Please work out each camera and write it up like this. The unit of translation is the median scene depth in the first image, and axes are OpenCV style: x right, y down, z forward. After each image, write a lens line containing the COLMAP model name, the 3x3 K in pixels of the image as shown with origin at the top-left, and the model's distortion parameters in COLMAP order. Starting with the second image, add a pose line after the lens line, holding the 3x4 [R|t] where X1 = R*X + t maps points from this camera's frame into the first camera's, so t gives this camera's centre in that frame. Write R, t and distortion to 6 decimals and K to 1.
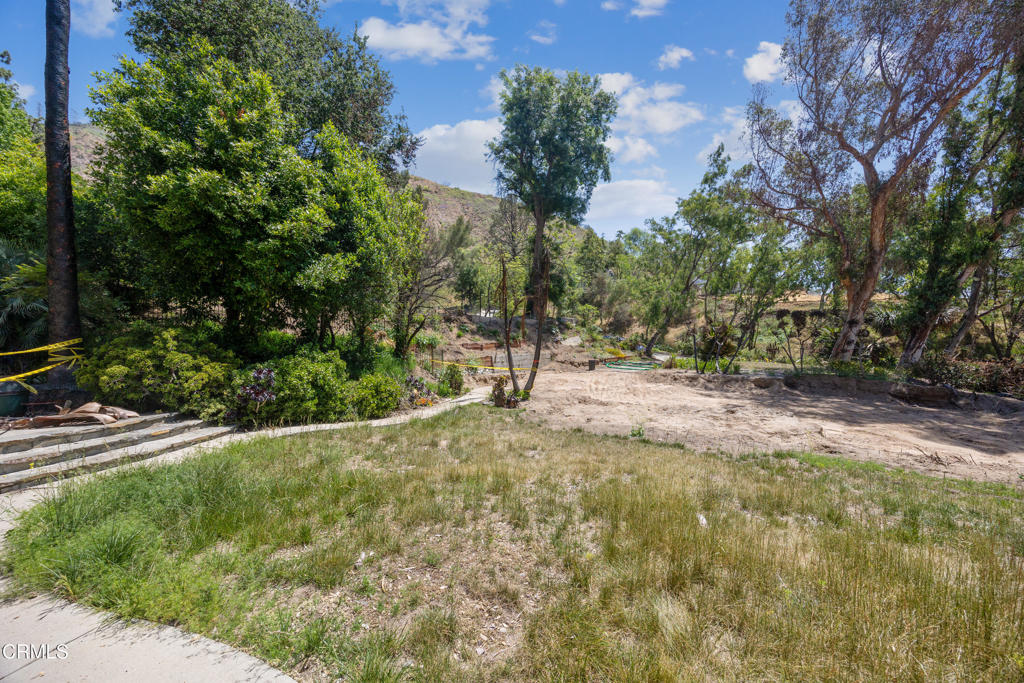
lens RADIAL K [[388.6, 0, 513.9], [0, 388.6, 339.7], [0, 0, 1]] dist [-0.001846, 0.000398]
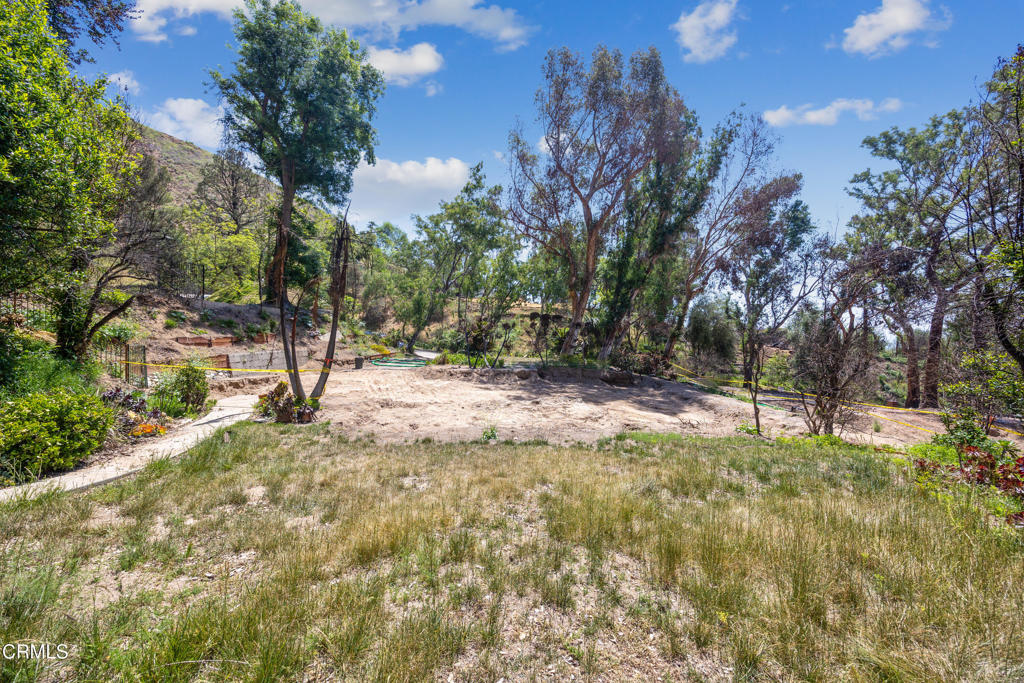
lens RADIAL K [[388.6, 0, 512.3], [0, 388.6, 340.0], [0, 0, 1]] dist [-0.001846, 0.000398]
pose [[0.799390, 0.009156, 0.600742, -0.059889], [-0.015062, 0.999875, 0.004803, 0.002121], [-0.600623, -0.012887, 0.799428, 0.065670]]
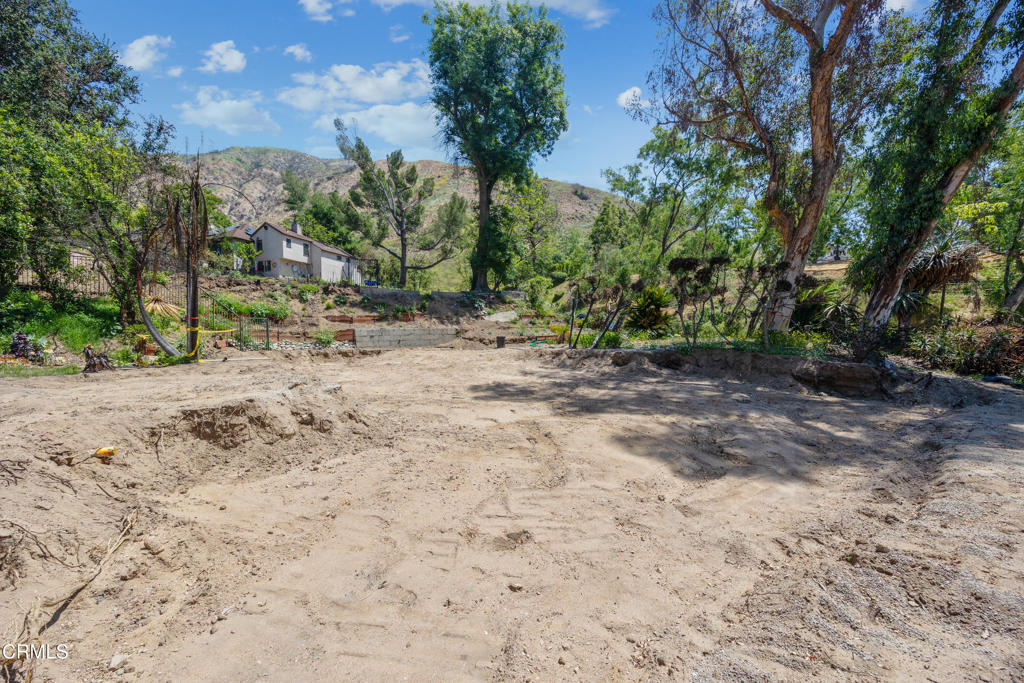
lens RADIAL K [[388.6, 0, 515.3], [0, 388.6, 339.4], [0, 0, 1]] dist [-0.001846, 0.000398]
pose [[0.977767, -0.000734, -0.209692, 0.424904], [0.005789, 0.999707, 0.023492, 0.040761], [0.209613, -0.024183, 0.977485, 0.180107]]
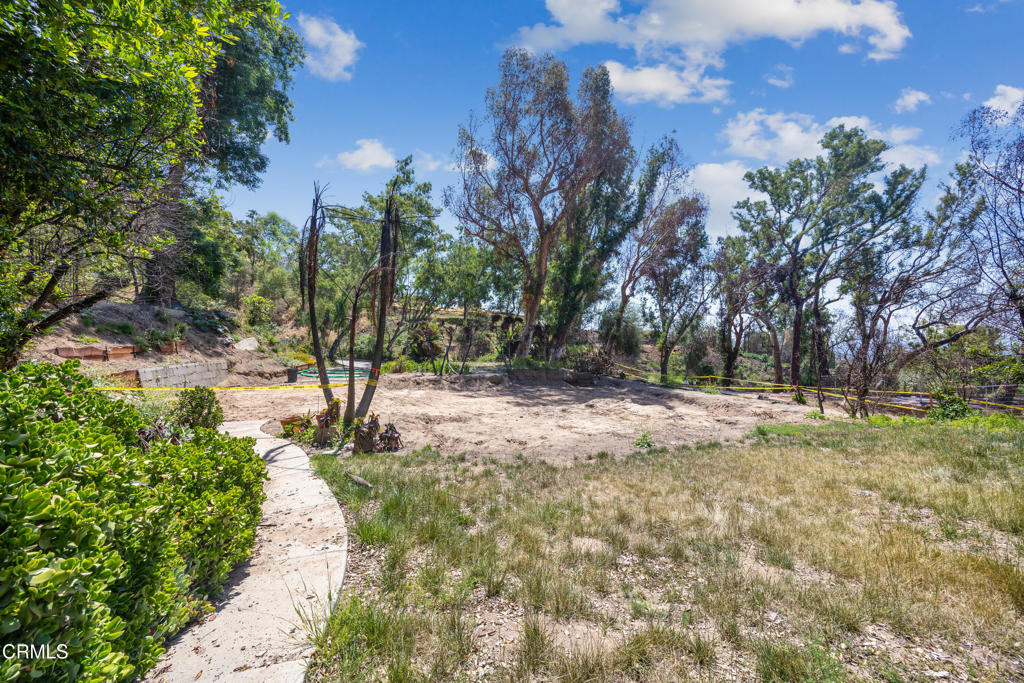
lens RADIAL K [[388.6, 0, 510.3], [0, 388.6, 340.6], [0, 0, 1]] dist [-0.001846, 0.000398]
pose [[0.593838, 0.003850, 0.804575, -0.162257], [0.004450, 0.999958, -0.008069, 0.005998], [-0.804572, 0.008372, 0.593796, 0.213860]]
